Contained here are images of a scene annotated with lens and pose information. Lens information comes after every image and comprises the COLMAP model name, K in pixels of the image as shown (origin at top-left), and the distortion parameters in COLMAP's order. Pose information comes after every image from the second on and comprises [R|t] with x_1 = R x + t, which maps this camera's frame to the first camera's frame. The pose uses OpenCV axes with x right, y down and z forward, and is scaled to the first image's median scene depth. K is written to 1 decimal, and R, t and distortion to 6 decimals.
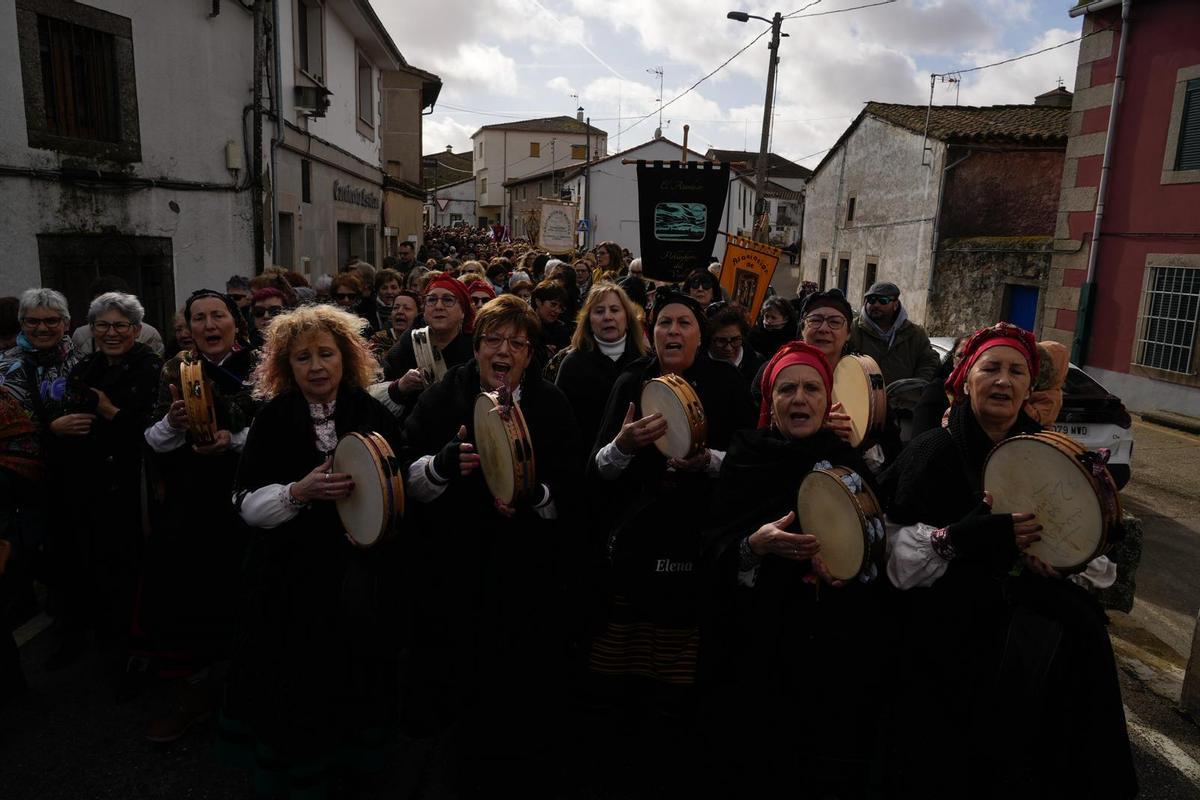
lens RADIAL K [[834.7, 0, 600.0], [0, 834.7, 400.0], [0, 0, 1]] dist [-0.010889, -0.002441]
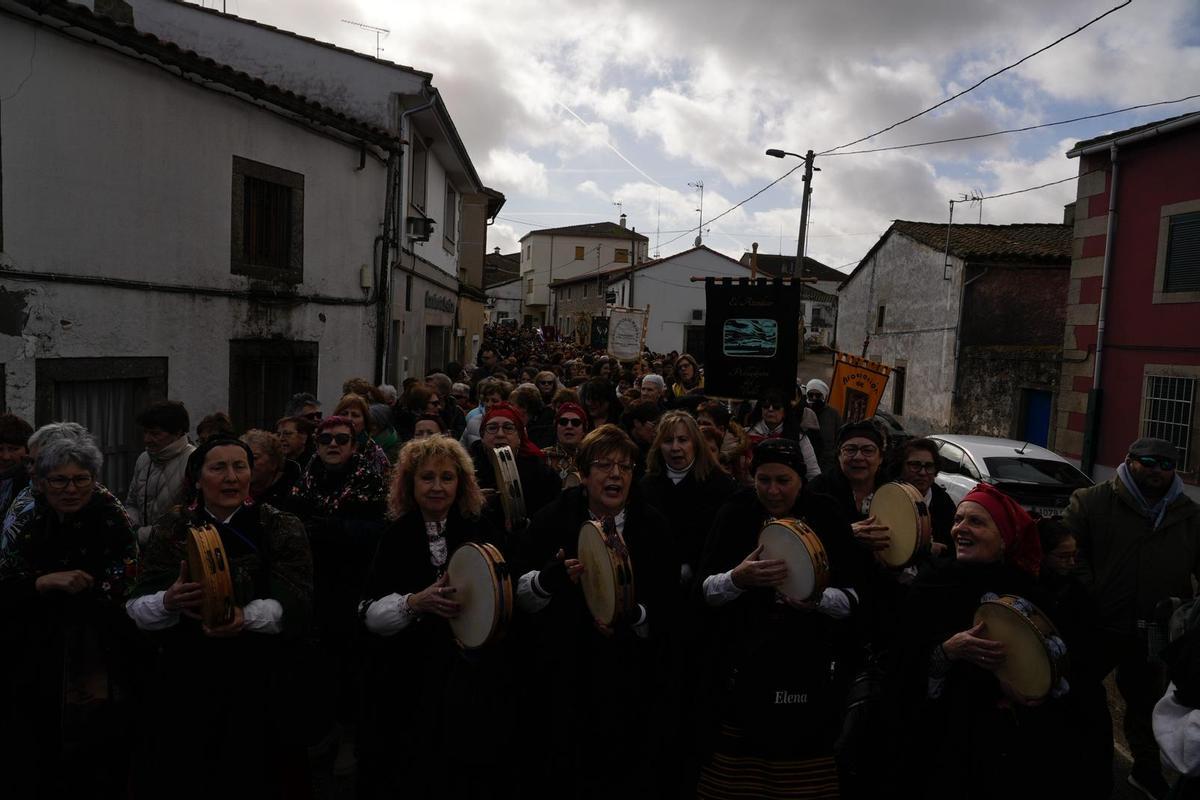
lens RADIAL K [[834.7, 0, 600.0], [0, 834.7, 400.0], [0, 0, 1]] dist [-0.010889, -0.002441]
pose [[0.998978, 0.017580, -0.041636, -0.019418], [-0.022172, 0.993402, -0.112525, 0.010196], [0.039383, 0.113333, 0.992776, -0.098287]]
